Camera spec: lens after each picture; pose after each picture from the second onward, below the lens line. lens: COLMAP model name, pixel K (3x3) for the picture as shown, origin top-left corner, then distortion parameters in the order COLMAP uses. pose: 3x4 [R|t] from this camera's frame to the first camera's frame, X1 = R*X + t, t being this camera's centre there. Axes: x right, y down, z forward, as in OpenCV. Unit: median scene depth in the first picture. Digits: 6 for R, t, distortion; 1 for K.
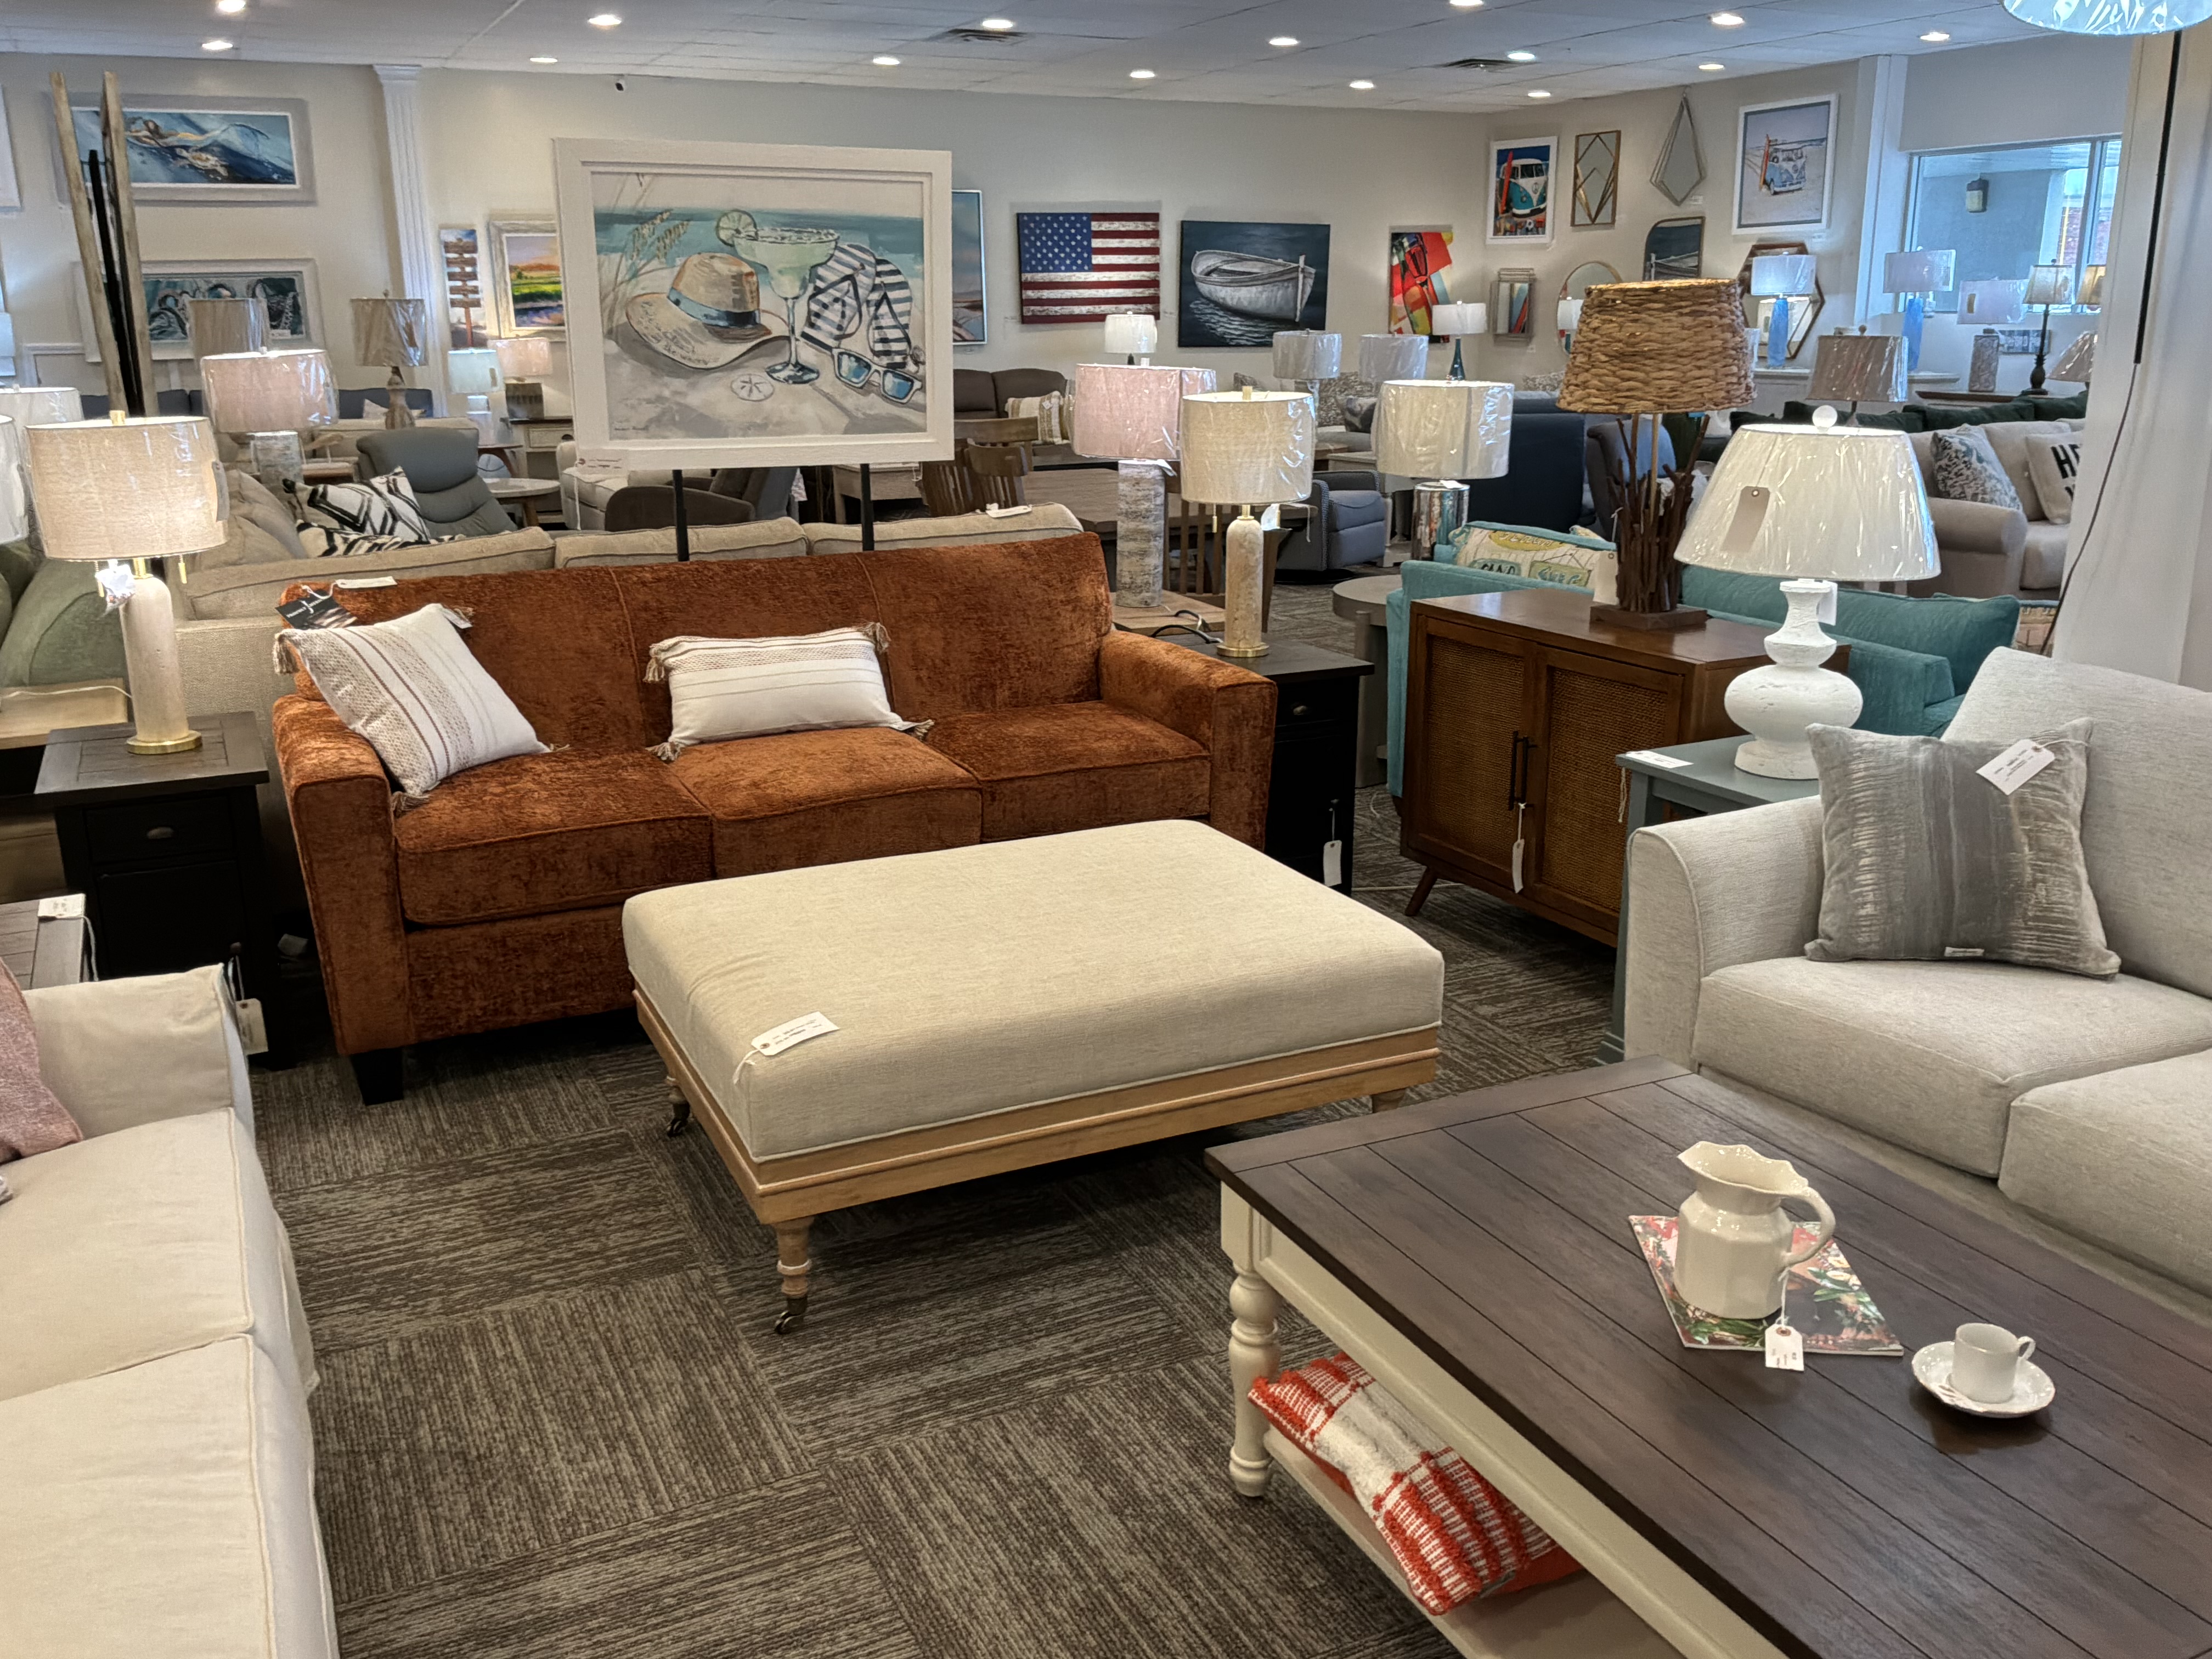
lens RADIAL K [[1833.1, 0, 1115.1], [0, 1833.1, 837.9], [0, 0, 1]] dist [0.058498, -0.094869]
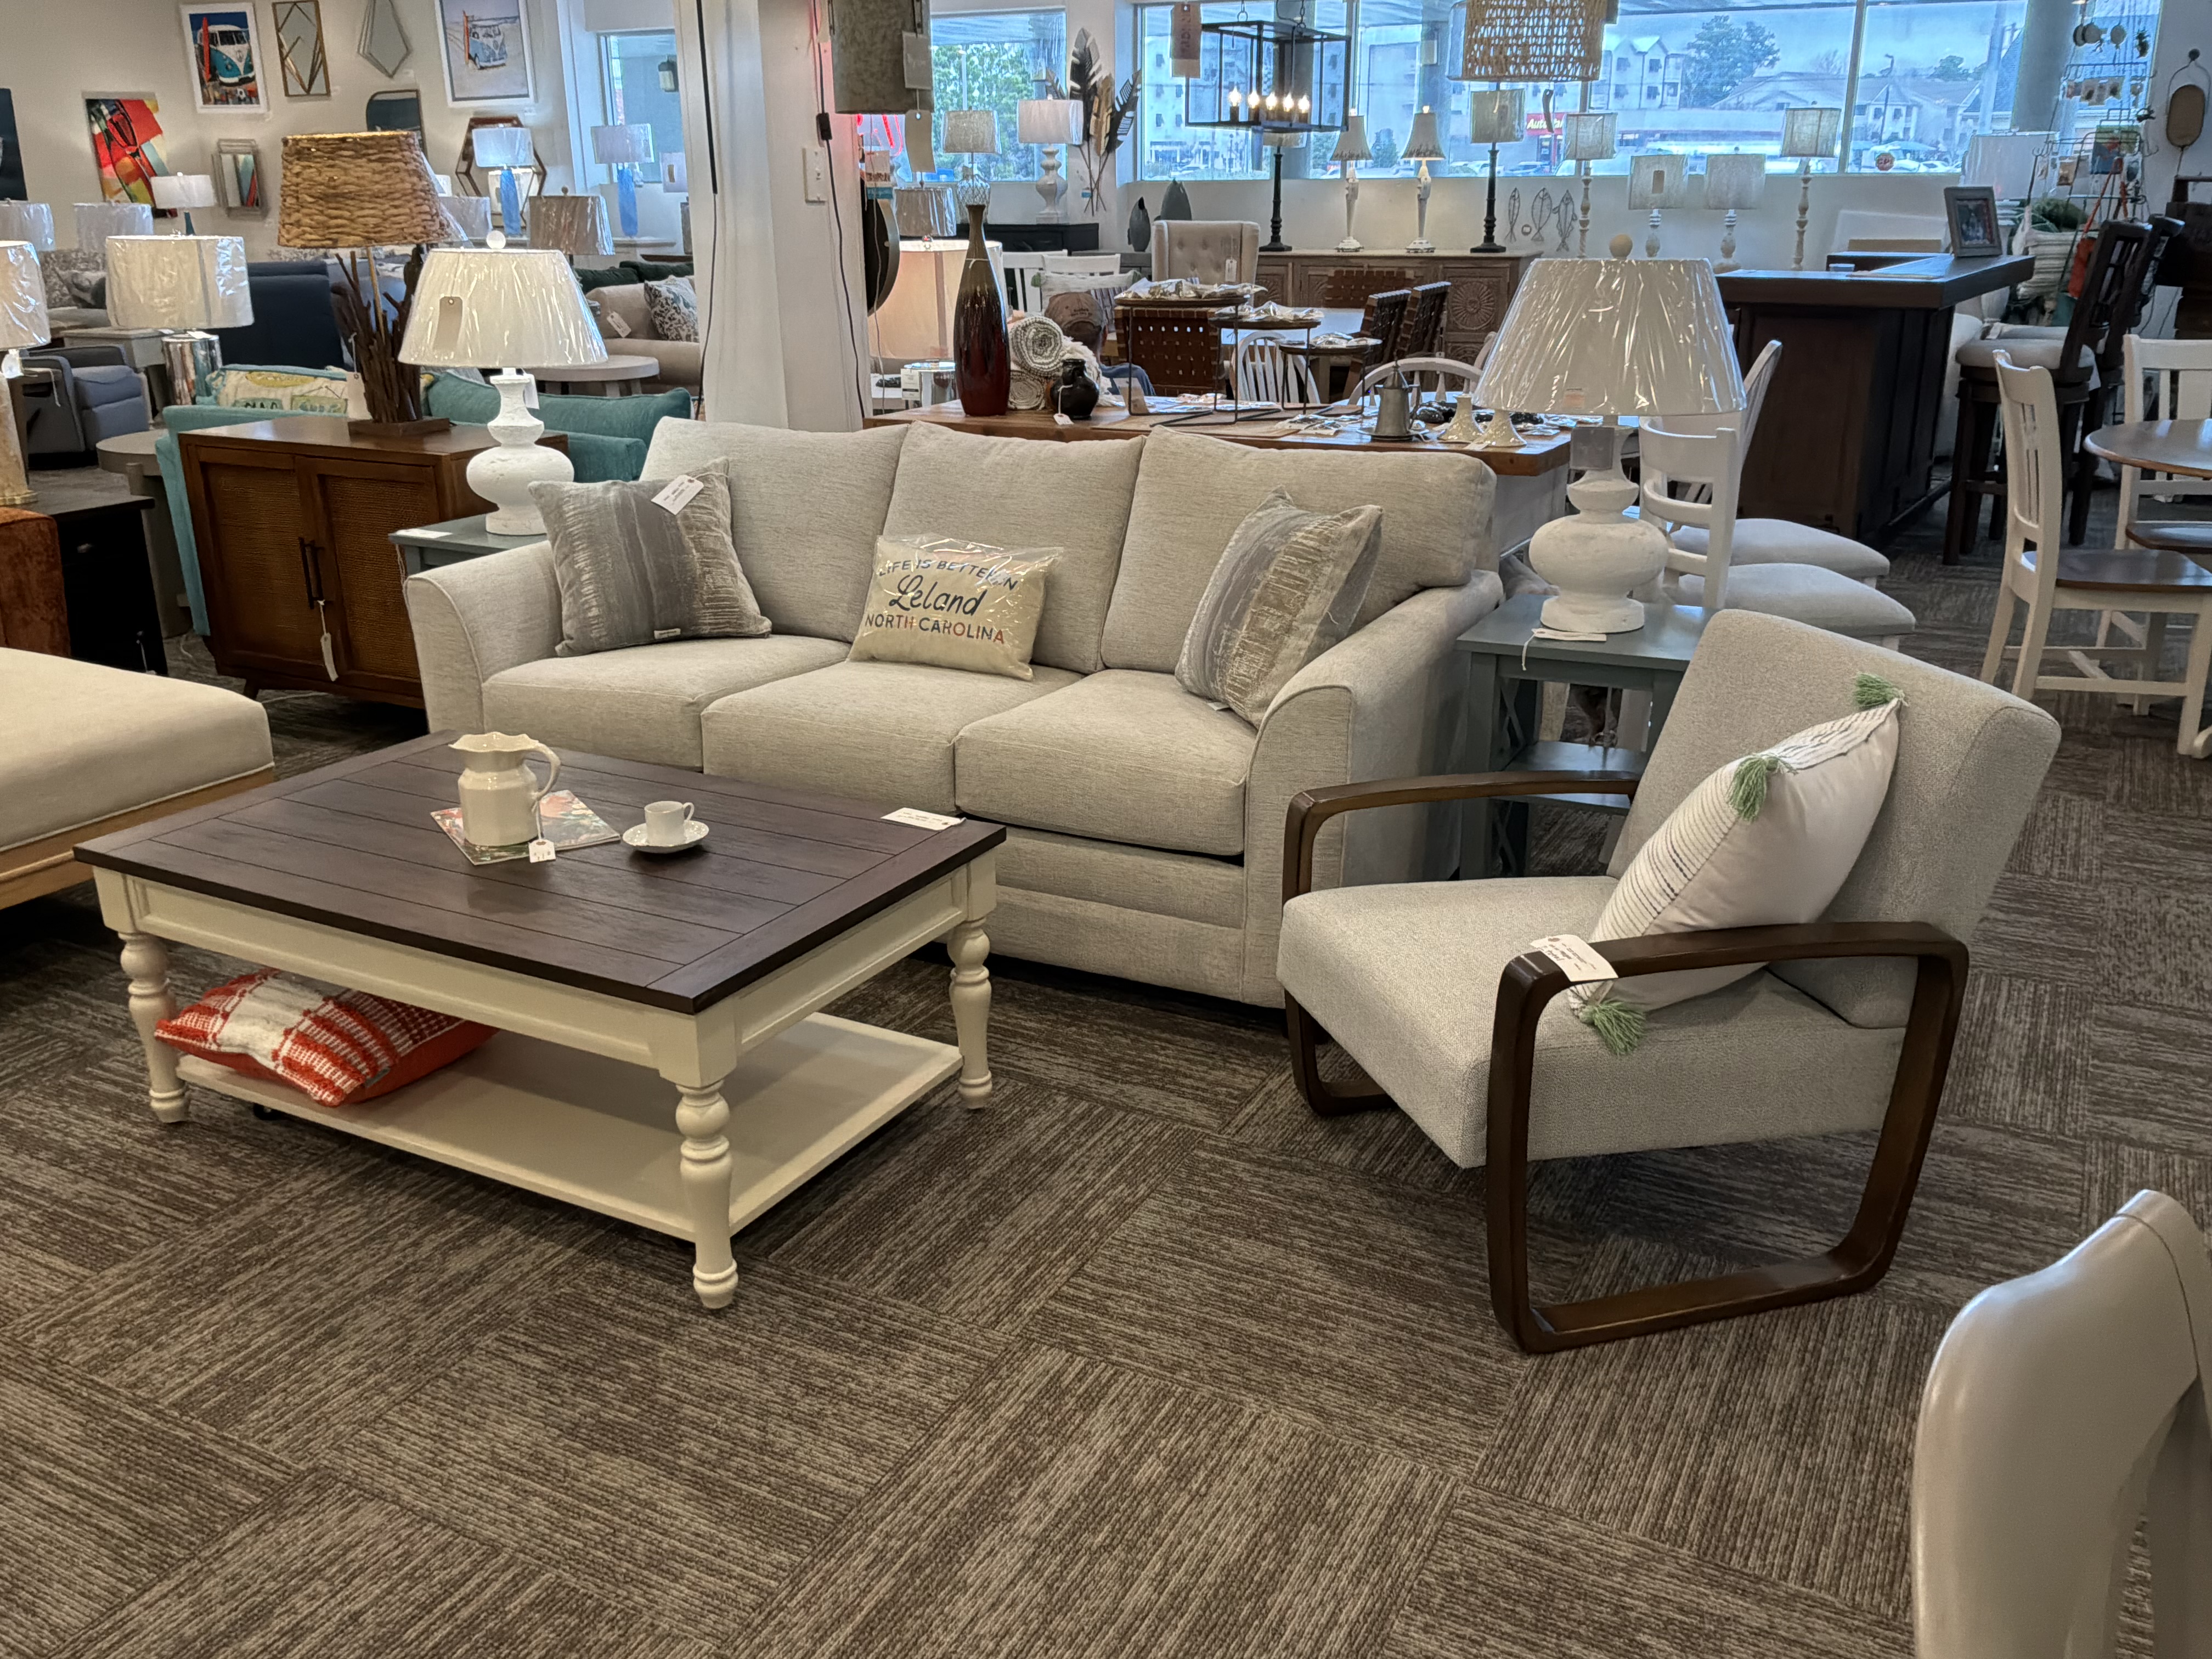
lens RADIAL K [[1833.1, 0, 1085.5], [0, 1833.1, 825.6], [0, 0, 1]] dist [0.058498, -0.094869]
pose [[0.820732, -0.190825, 0.538502, -0.010194], [0.162790, 0.981607, 0.099736, 0.026342], [-0.547629, 0.005806, 0.836701, -0.068735]]
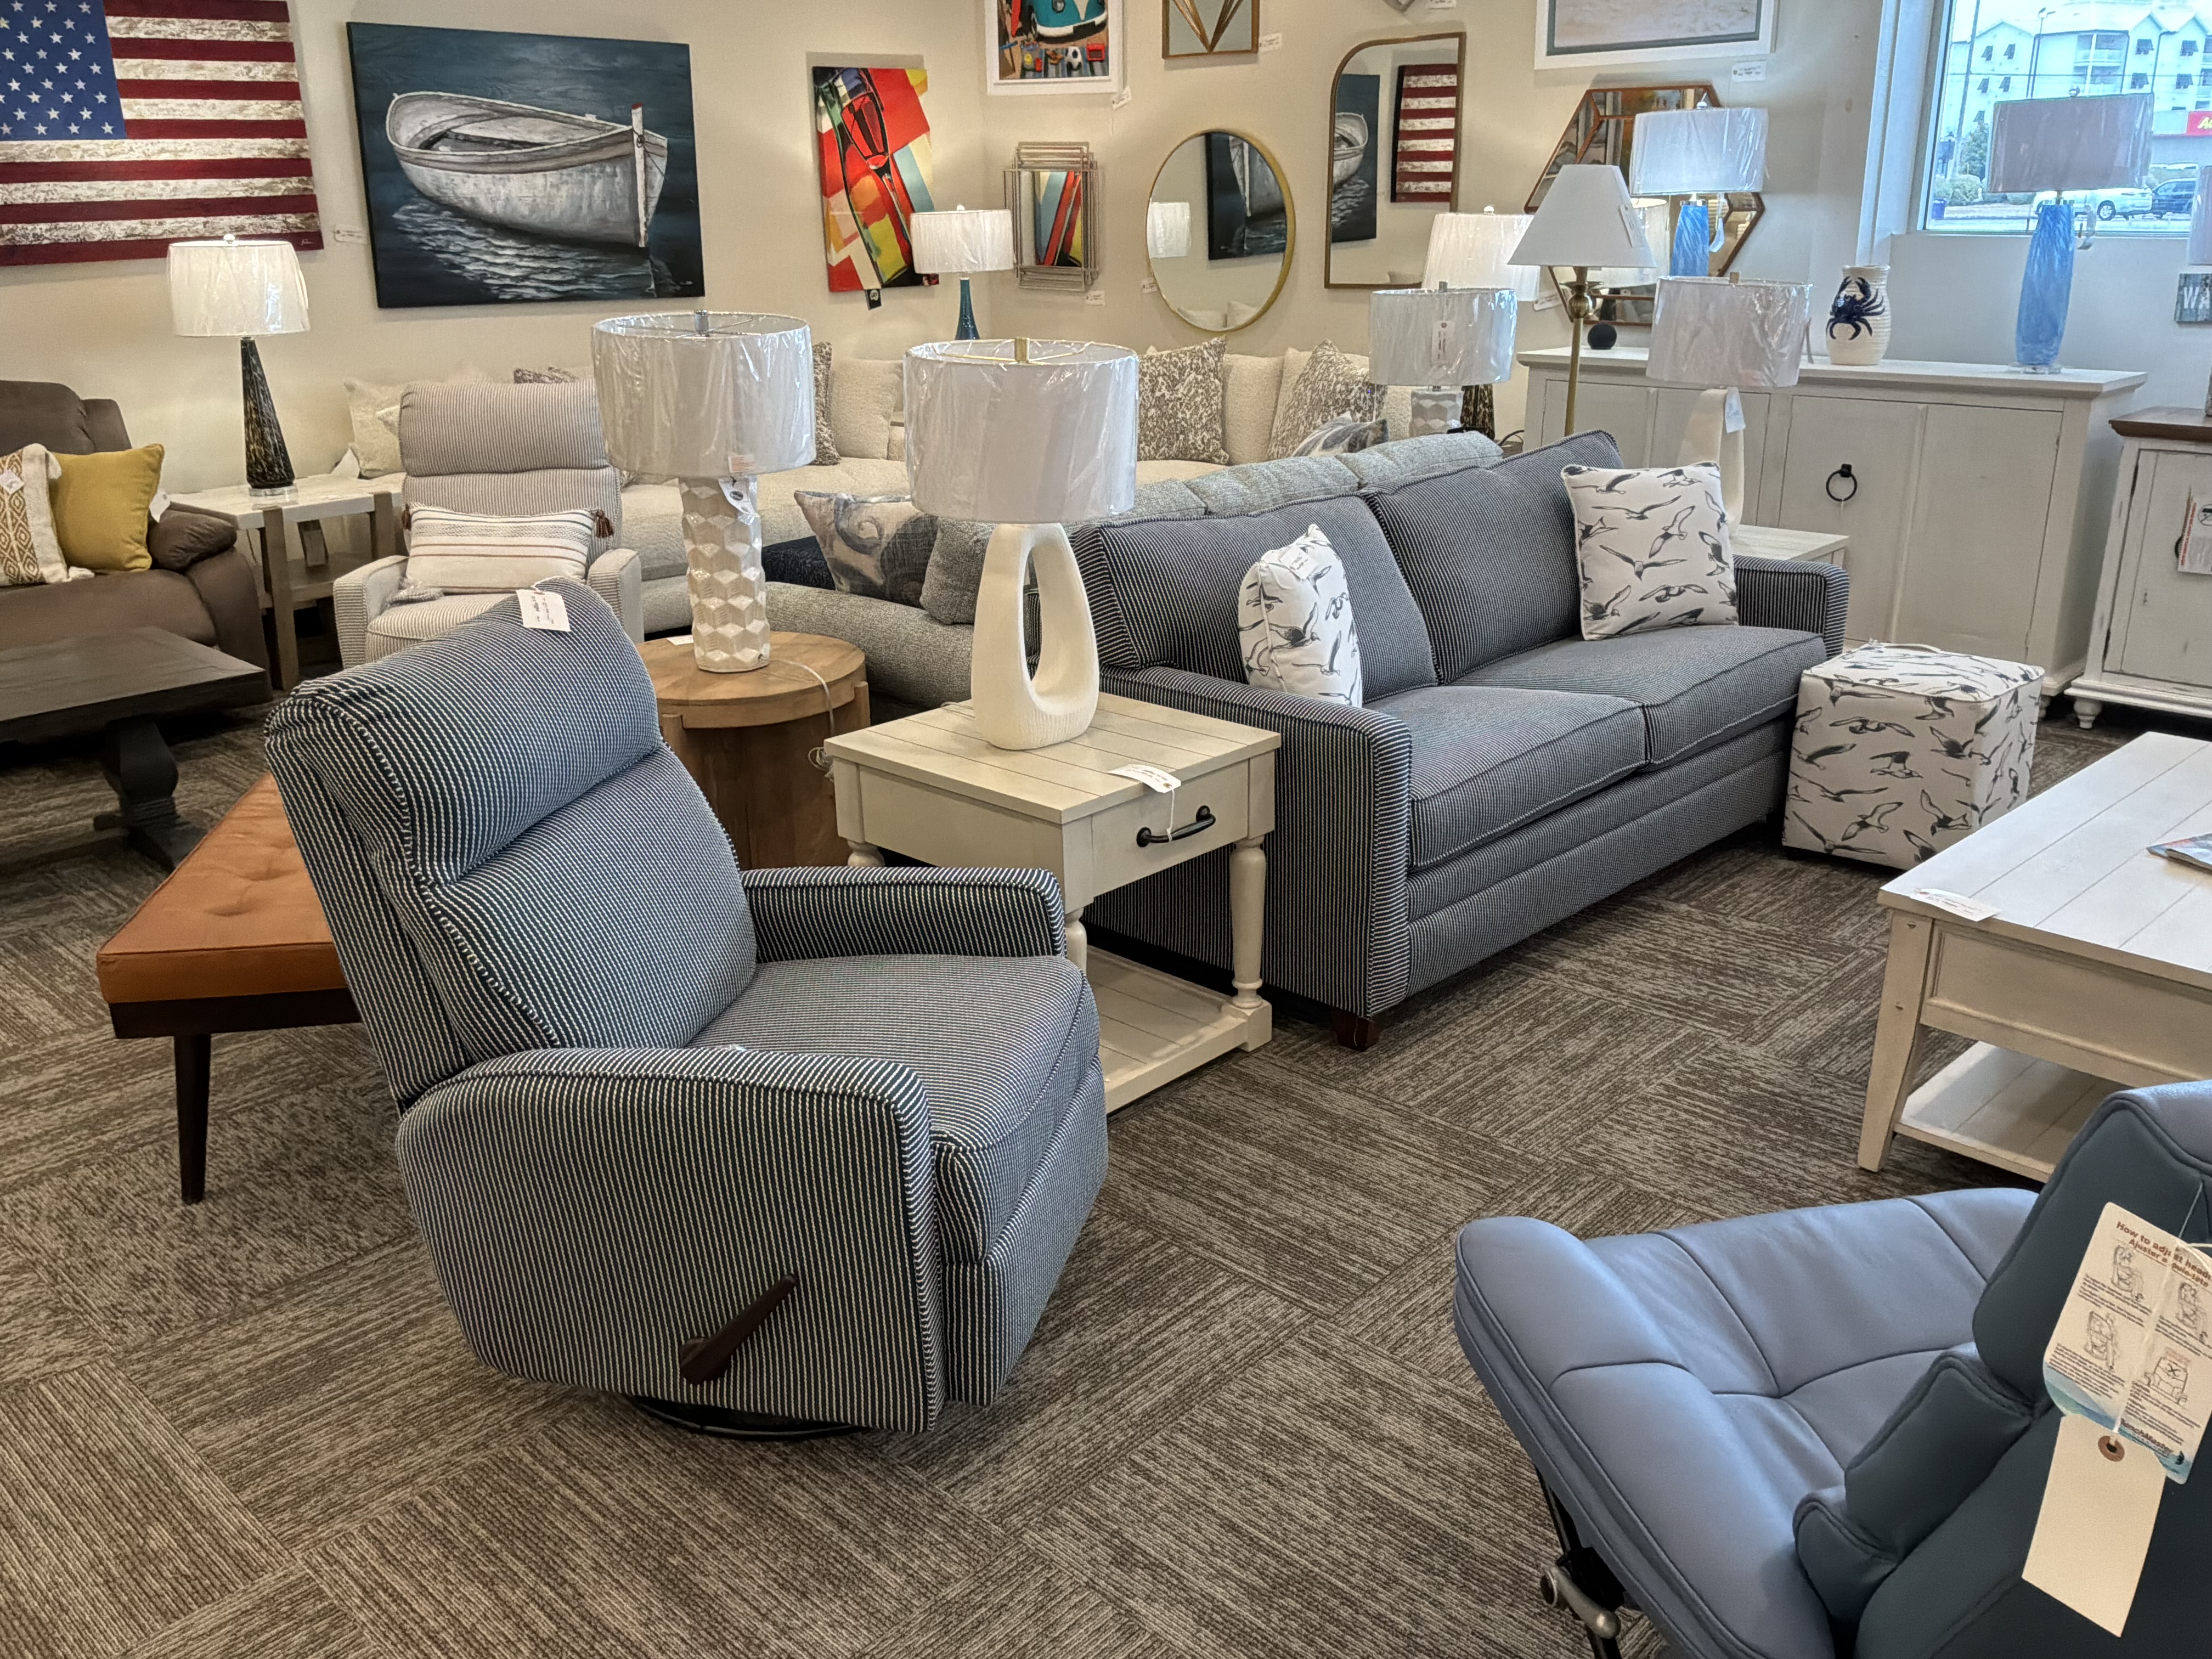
lens RADIAL K [[1833.1, 0, 1103.0], [0, 1833.1, 845.3], [0, 0, 1]] dist [0.058498, -0.094869]
pose [[0.943543, -0.113299, 0.311270, 0.053877], [0.095822, 0.992868, 0.070931, -0.178037], [-0.317087, -0.037100, 0.947671, 0.598582]]
